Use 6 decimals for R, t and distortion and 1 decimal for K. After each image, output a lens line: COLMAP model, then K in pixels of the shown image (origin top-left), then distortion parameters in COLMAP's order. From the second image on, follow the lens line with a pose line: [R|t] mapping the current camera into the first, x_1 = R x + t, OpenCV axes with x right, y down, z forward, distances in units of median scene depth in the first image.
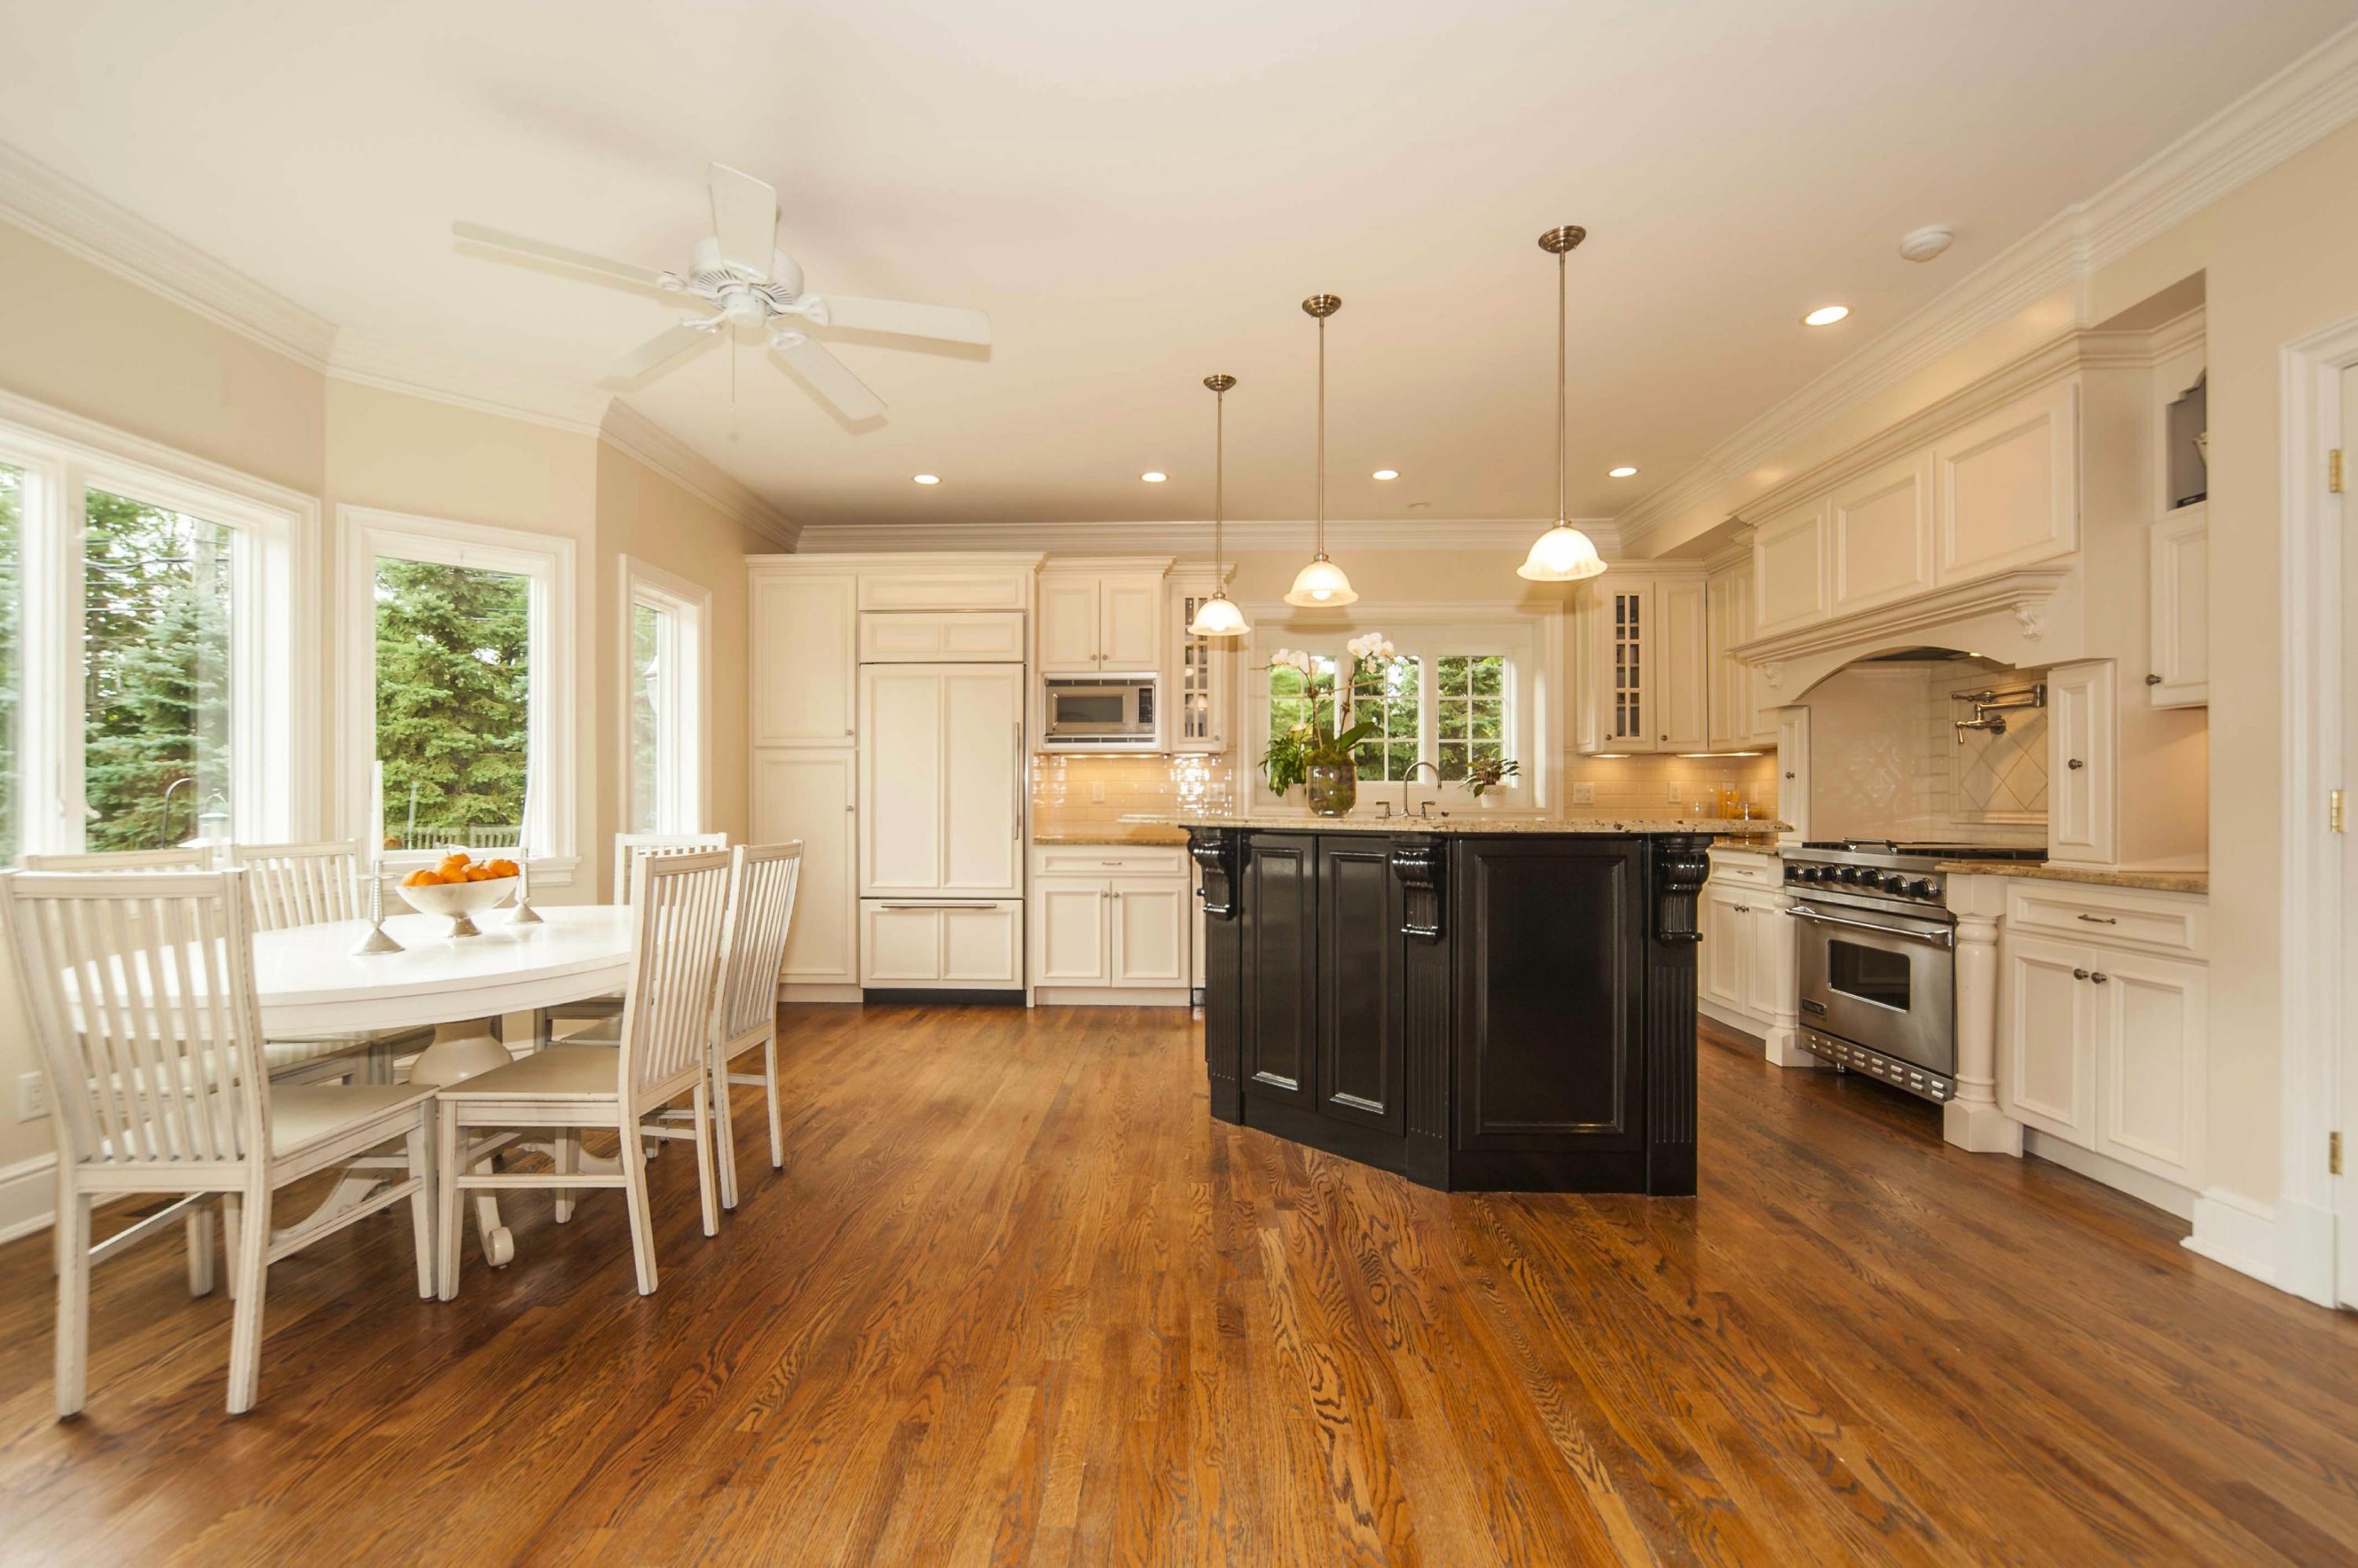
lens RADIAL K [[1022.2, 0, 1178.5], [0, 1022.2, 789.3], [0, 0, 1]] dist [-0.016746, -0.000429]
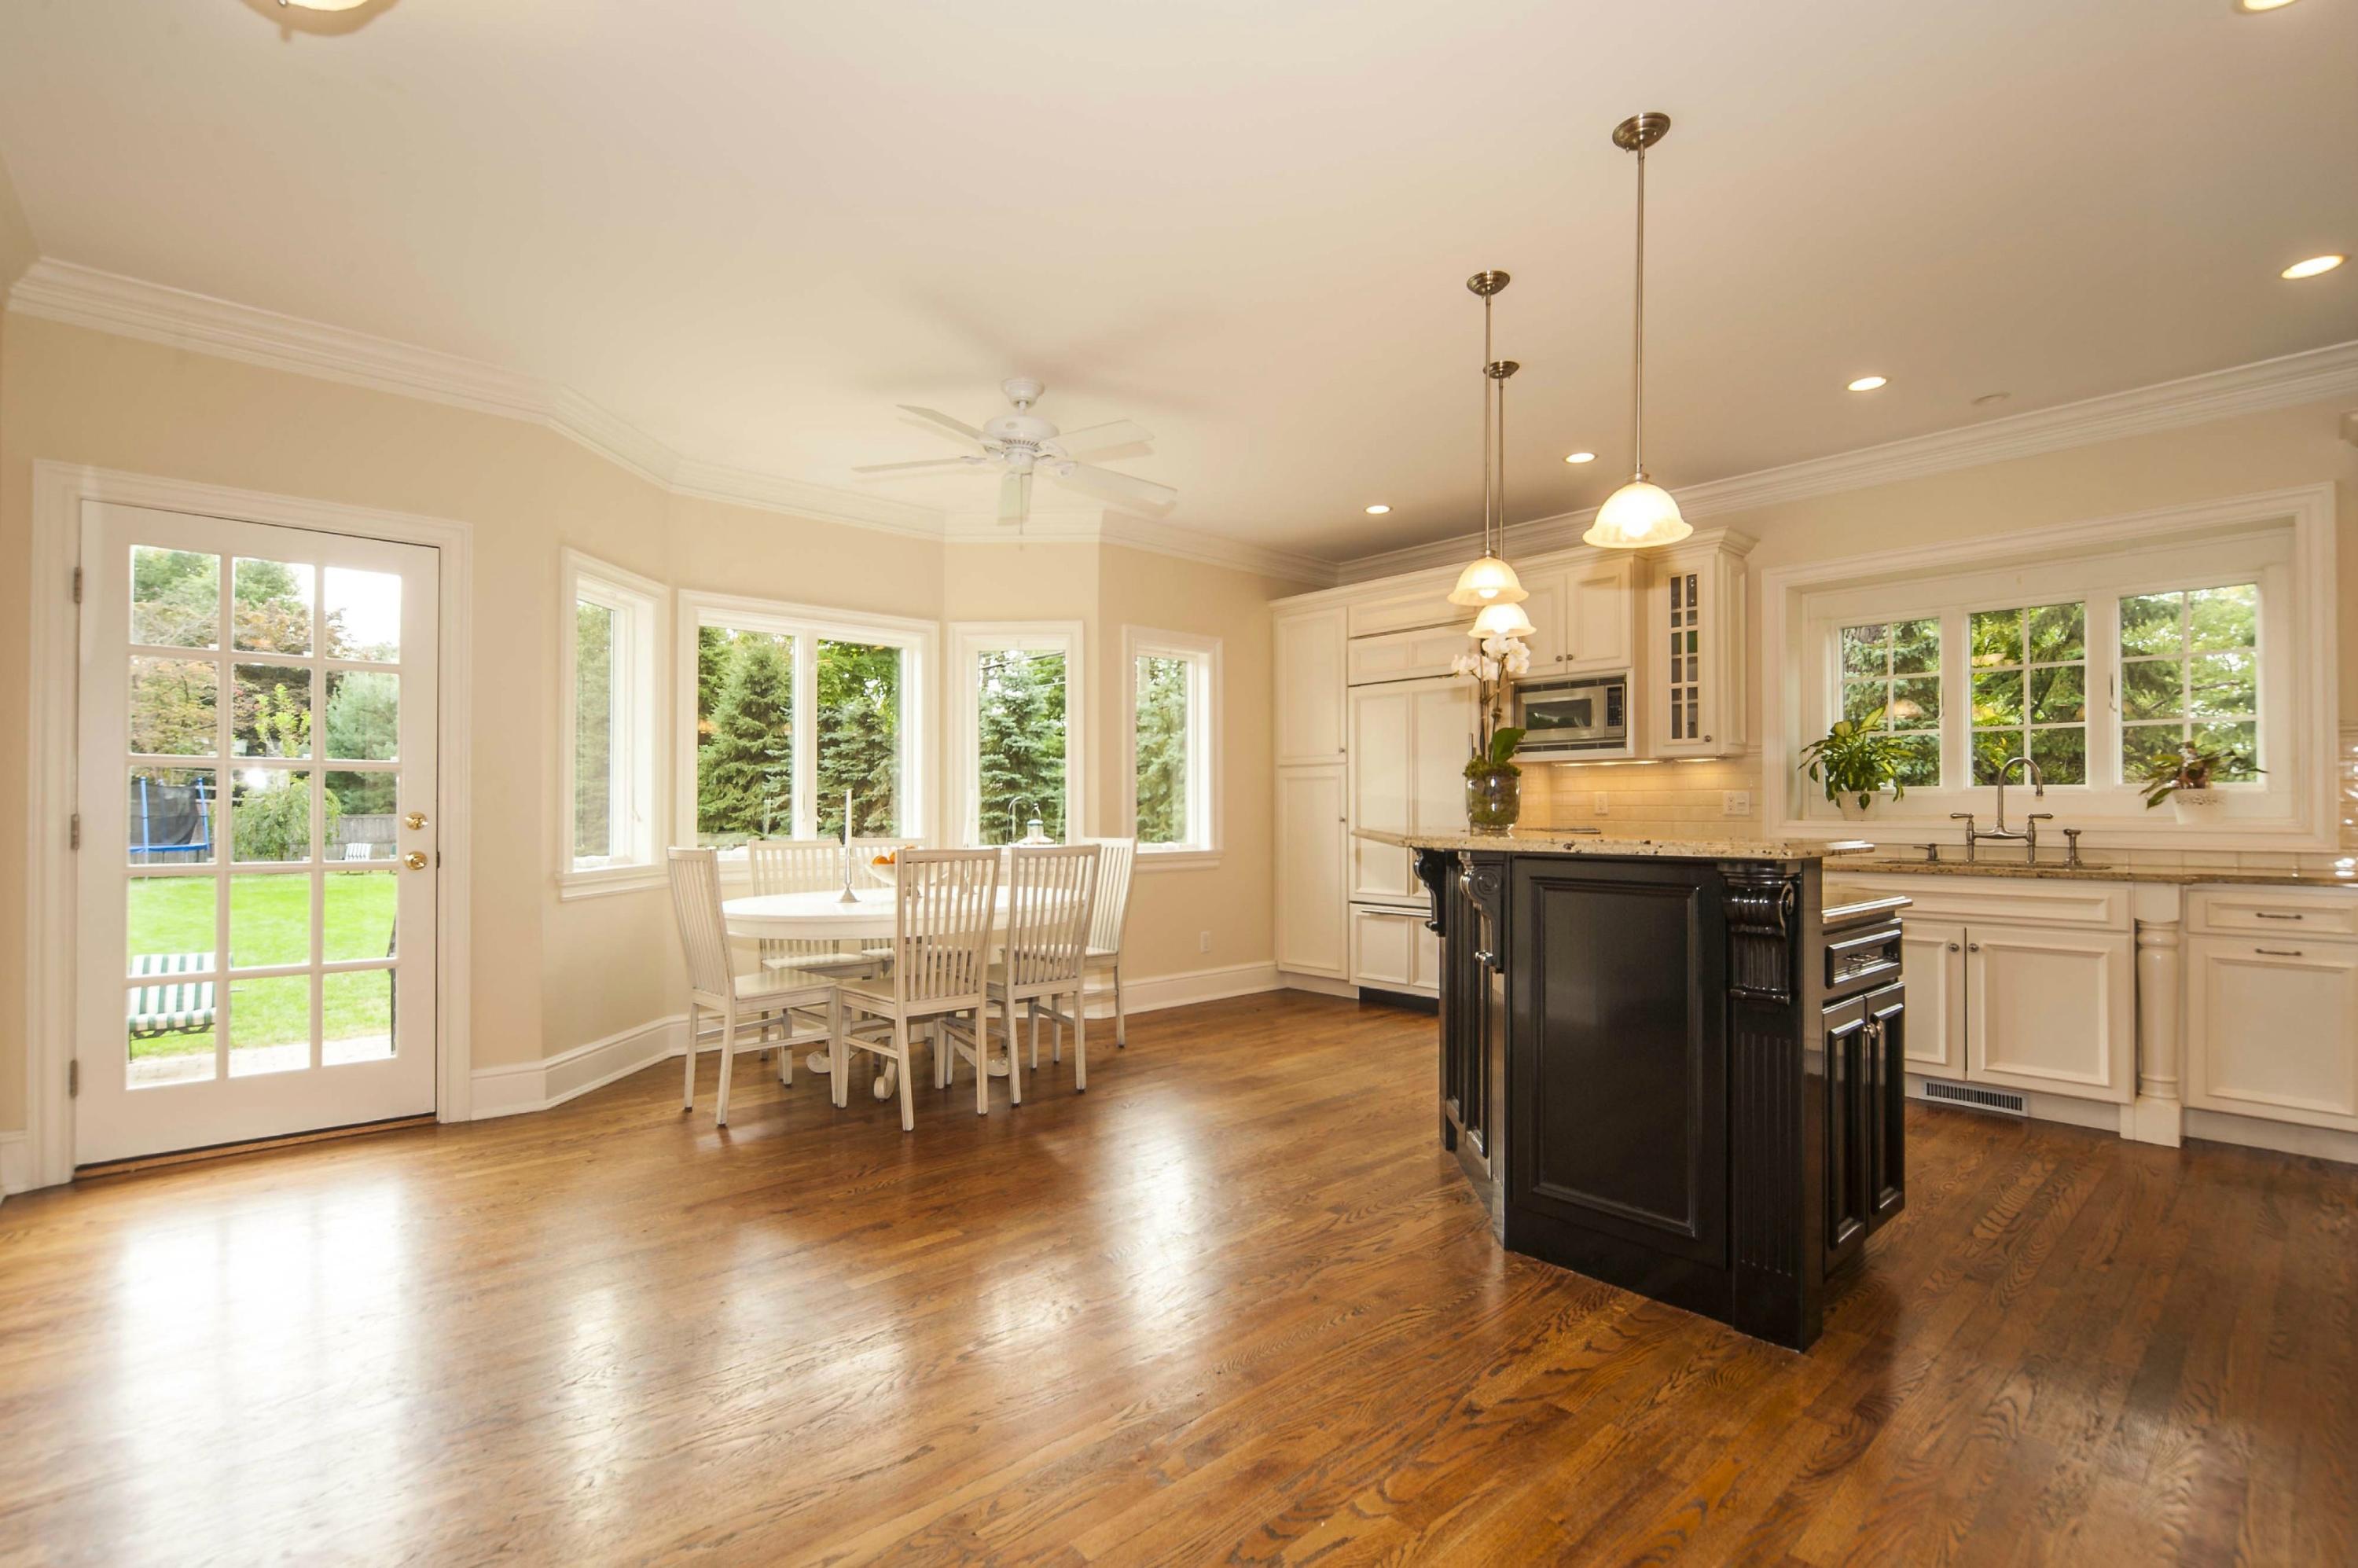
lens RADIAL K [[1097.4, 0, 1171.5], [0, 1097.4, 794.8], [0, 0, 1]] dist [-0.003514, 0.000060]
pose [[0.679540, -0.007611, -0.733599, 0.721476], [0.008185, 0.999963, -0.002793, -0.009779], [0.733593, -0.004107, 0.679577, 0.107631]]
